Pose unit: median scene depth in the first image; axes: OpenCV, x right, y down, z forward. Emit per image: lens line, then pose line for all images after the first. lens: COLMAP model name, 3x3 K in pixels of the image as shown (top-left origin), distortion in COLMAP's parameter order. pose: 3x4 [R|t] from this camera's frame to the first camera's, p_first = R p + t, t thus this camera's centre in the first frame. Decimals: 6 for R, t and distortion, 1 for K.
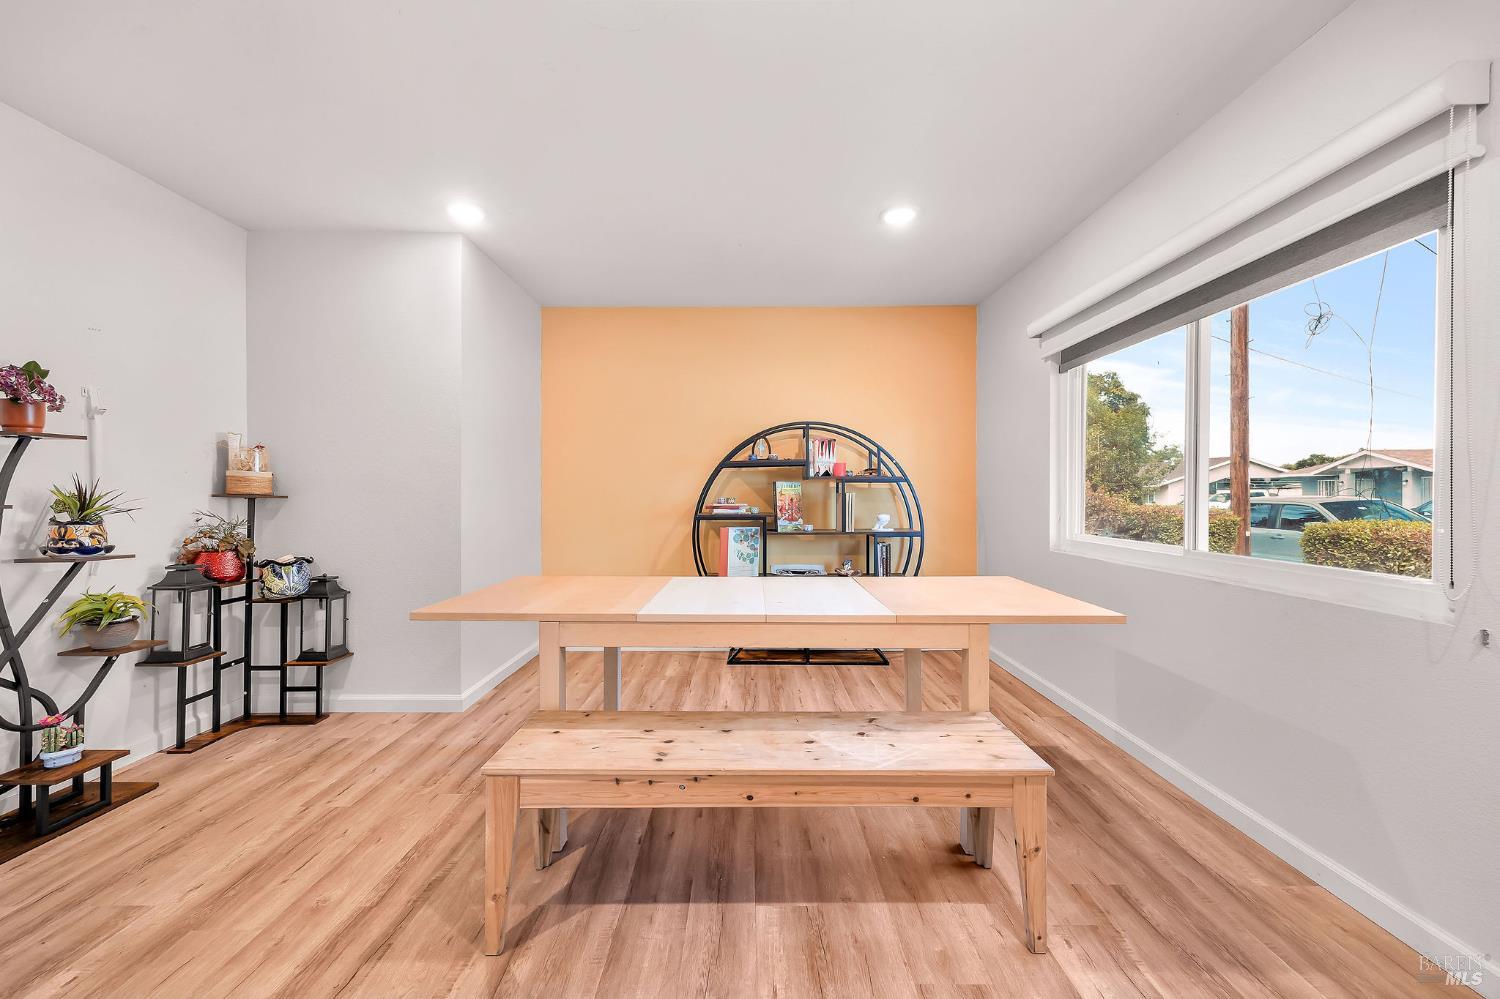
lens RADIAL K [[563.7, 0, 747.4], [0, 563.7, 495.1], [0, 0, 1]] dist [0.006100, -0.000134]
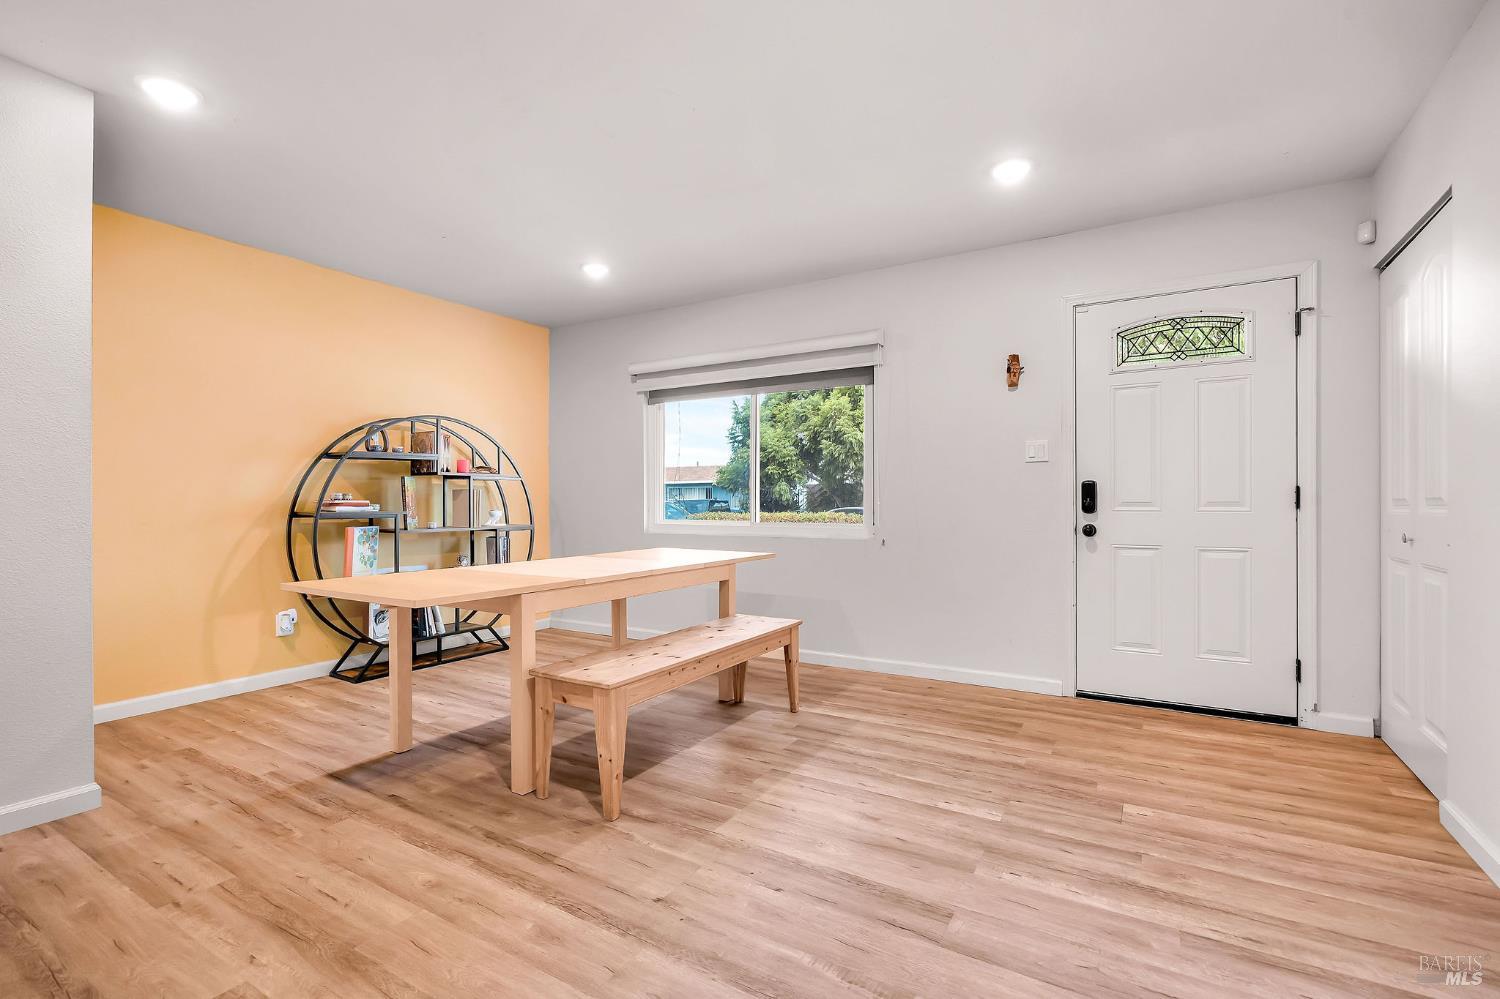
lens RADIAL K [[596.0, 0, 740.2], [0, 596.0, 498.7], [0, 0, 1]] dist [0.005127, 0.000280]
pose [[0.571114, 0.000337, 0.820871, -0.749922], [0.000265, 1.000000, -0.000595, 0.023073], [-0.820871, 0.000557, 0.571113, -0.032294]]
